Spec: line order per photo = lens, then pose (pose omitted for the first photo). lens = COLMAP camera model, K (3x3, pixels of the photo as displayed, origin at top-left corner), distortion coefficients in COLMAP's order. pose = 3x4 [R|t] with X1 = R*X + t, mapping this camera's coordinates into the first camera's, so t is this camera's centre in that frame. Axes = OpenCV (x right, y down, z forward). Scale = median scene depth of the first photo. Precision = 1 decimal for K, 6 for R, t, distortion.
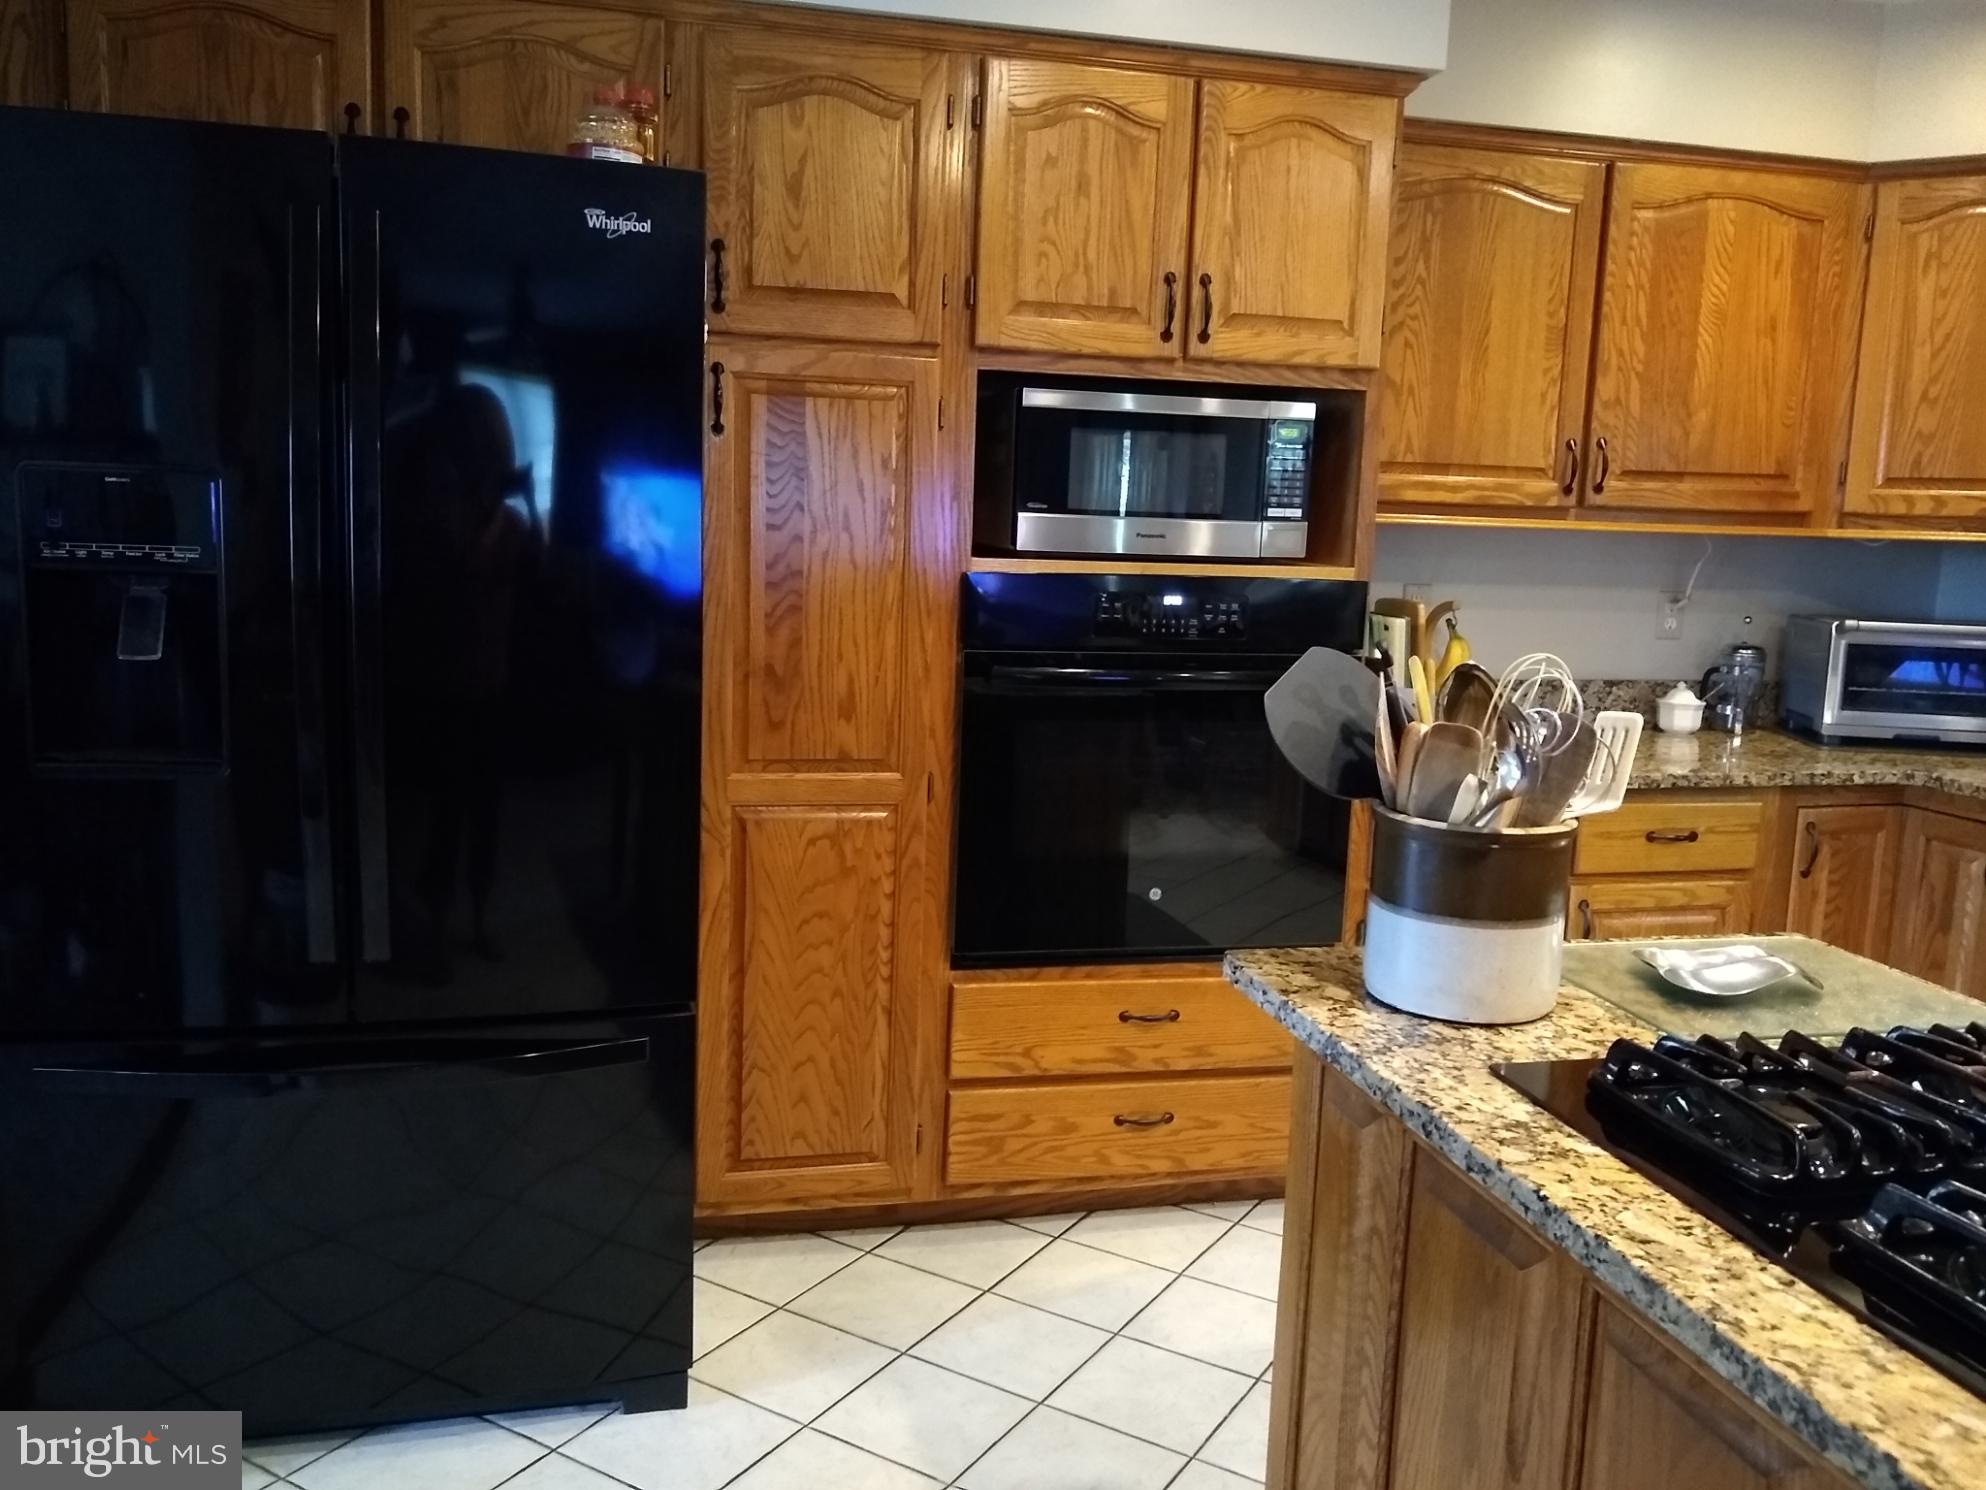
lens RADIAL K [[1581.4, 0, 981.7], [0, 1581.4, 738.9], [0, 0, 1]] dist [-0.008522, 0.010370]
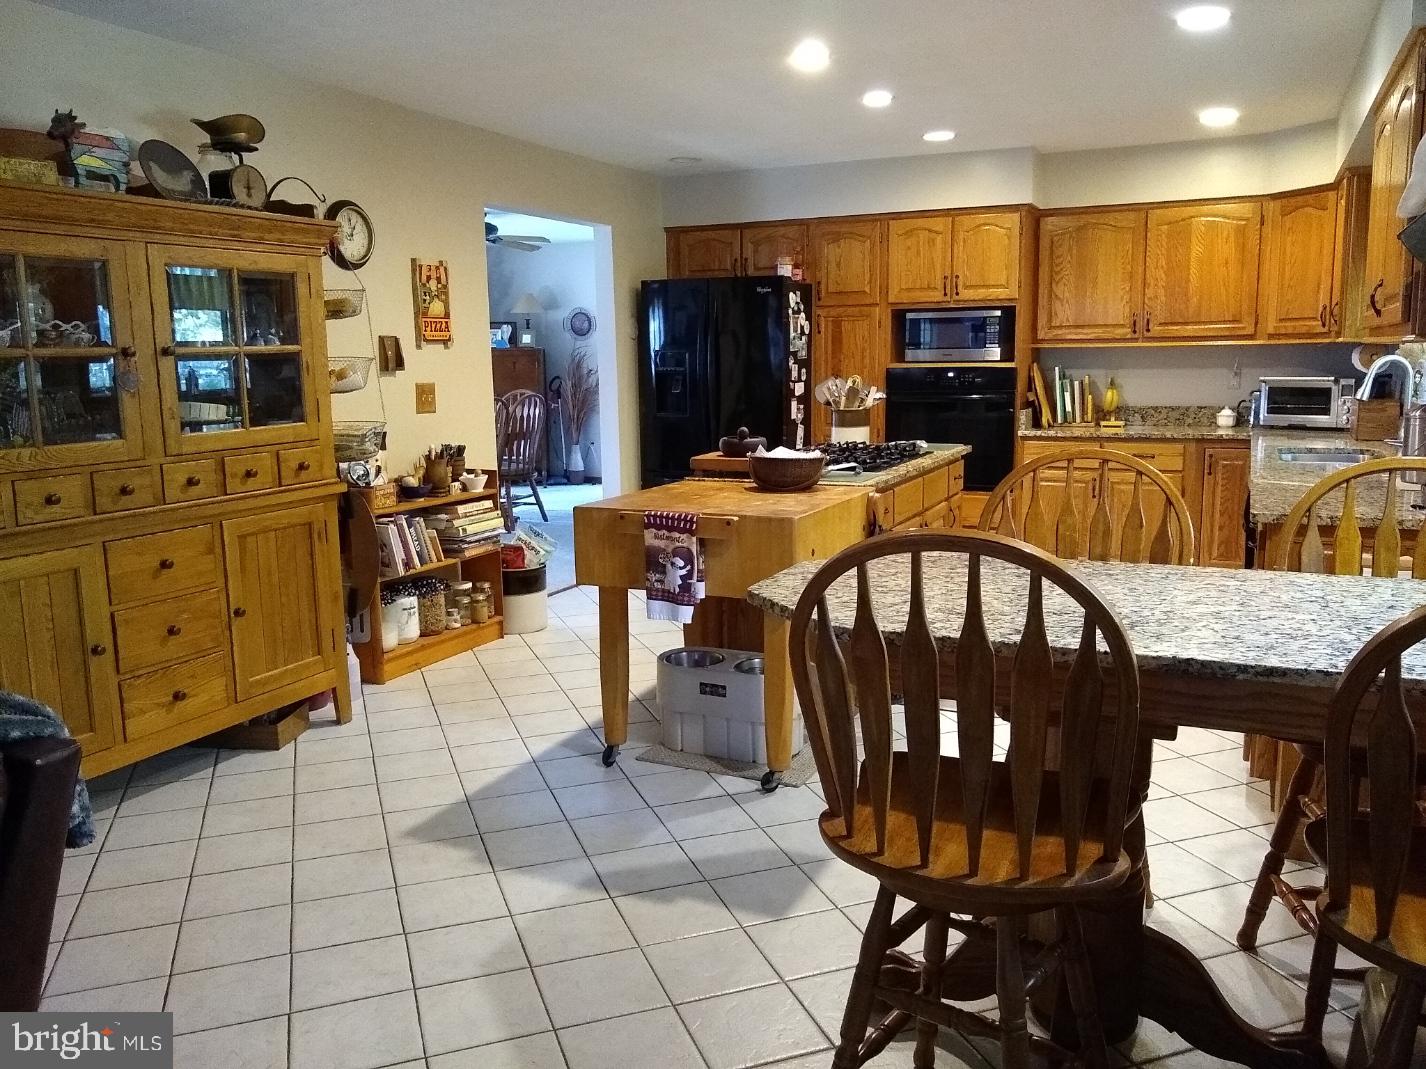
lens RADIAL K [[1135.5, 0, 714.0], [0, 1135.5, 533.4], [0, 0, 1]] dist [-0.008522, 0.010370]
pose [[0.776252, 0.056426, -0.627893, 1.342255], [-0.048037, 0.998385, 0.030334, 0.208800], [0.628590, 0.006615, 0.777709, -1.228015]]
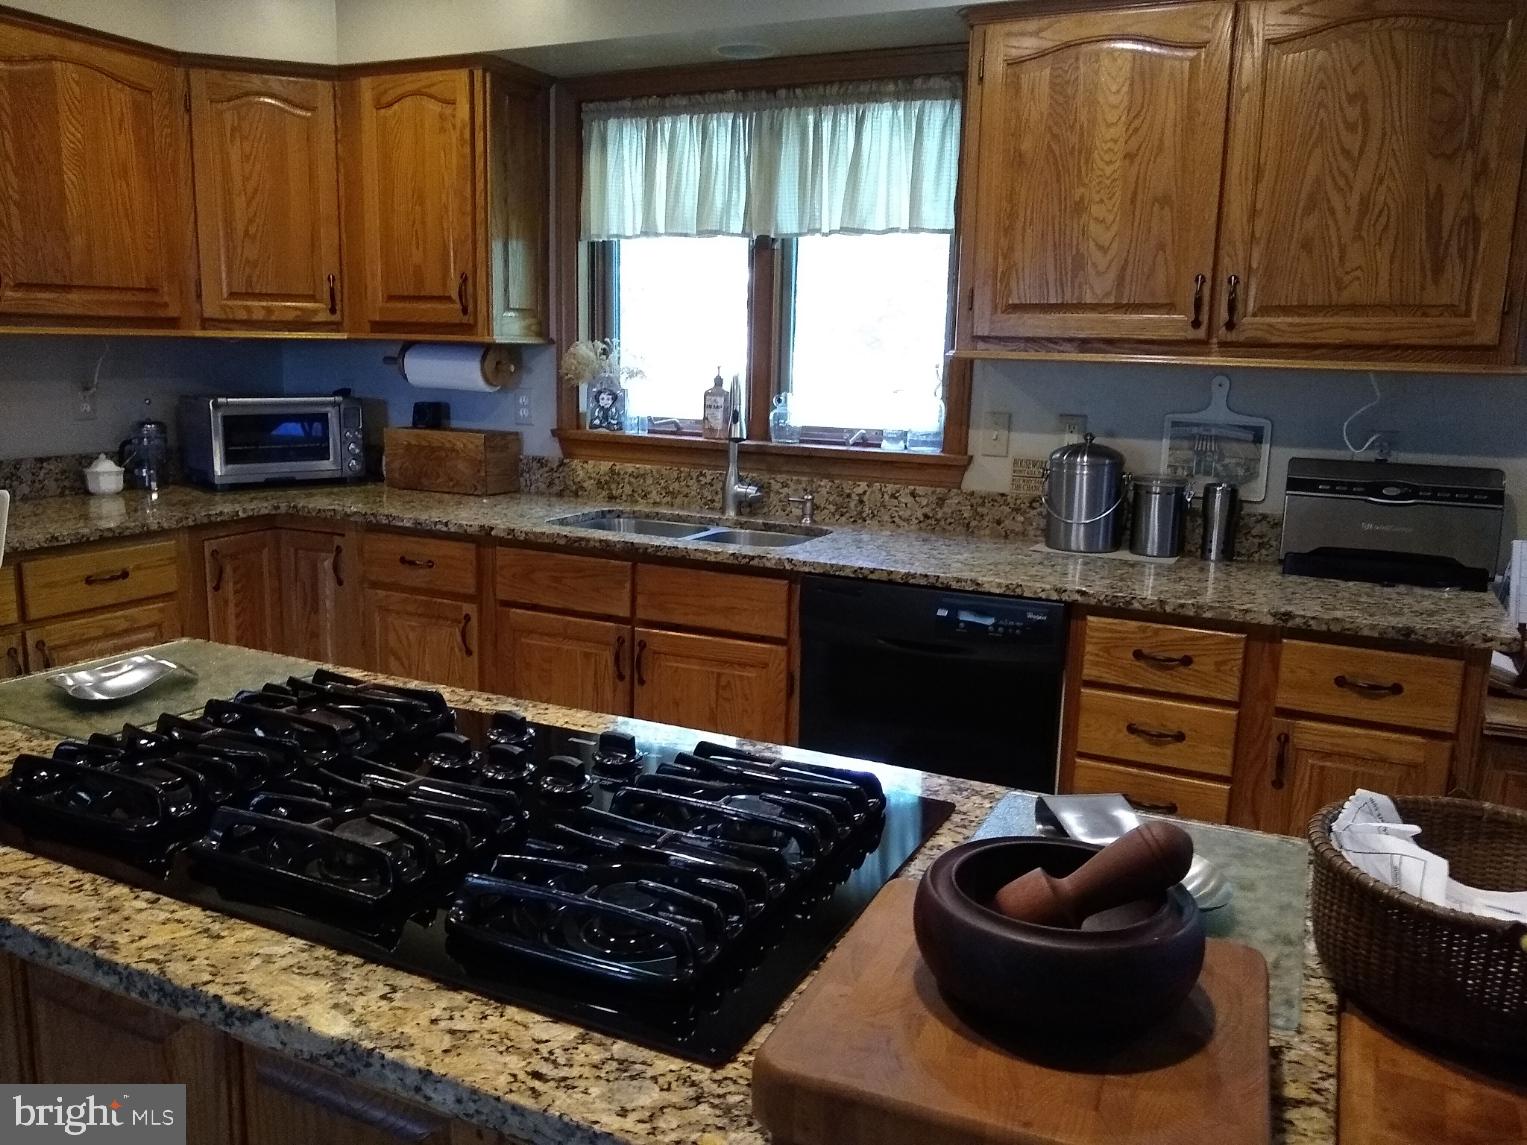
lens RADIAL K [[1215.9, 0, 751.3], [0, 1215.9, 571.5], [0, 0, 1]] dist [-0.008522, 0.010370]
pose [[0.632710, -0.157614, 0.758180, 0.024904], [0.106541, 0.987475, 0.116372, -0.000902], [-0.767025, 0.007147, 0.641577, -0.019744]]
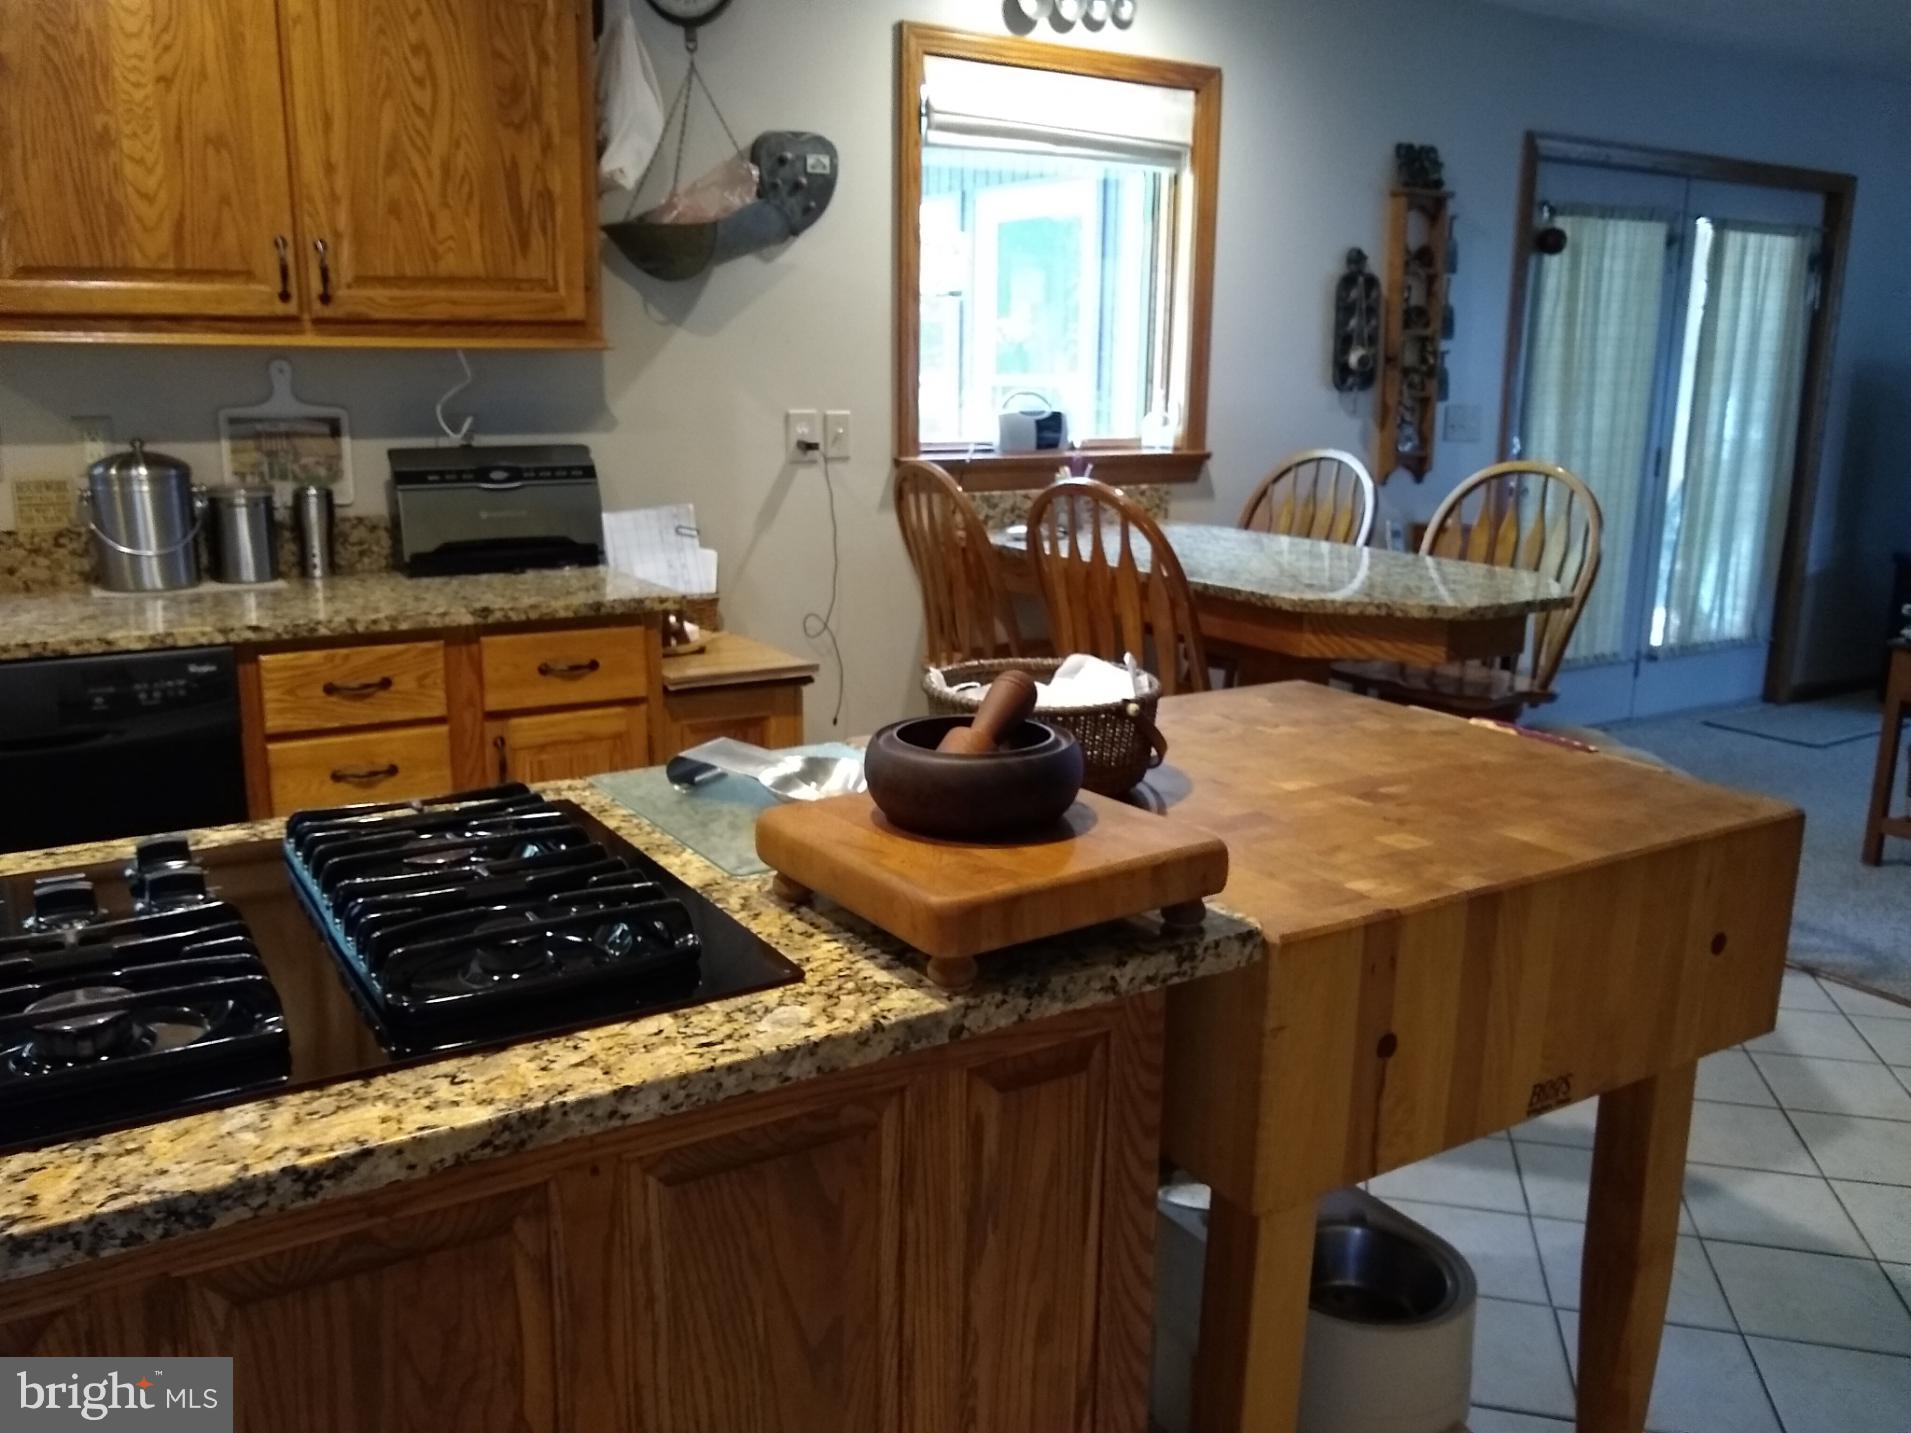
lens RADIAL K [[1521.7, 0, 968.4], [0, 1521.7, 706.1], [0, 0, 1]] dist [-0.008522, 0.010370]
pose [[-0.312403, -0.243634, 0.918176, -0.107068], [0.118199, 0.949072, 0.292048, -0.023146], [-0.942567, 0.199764, -0.267696, 0.181005]]
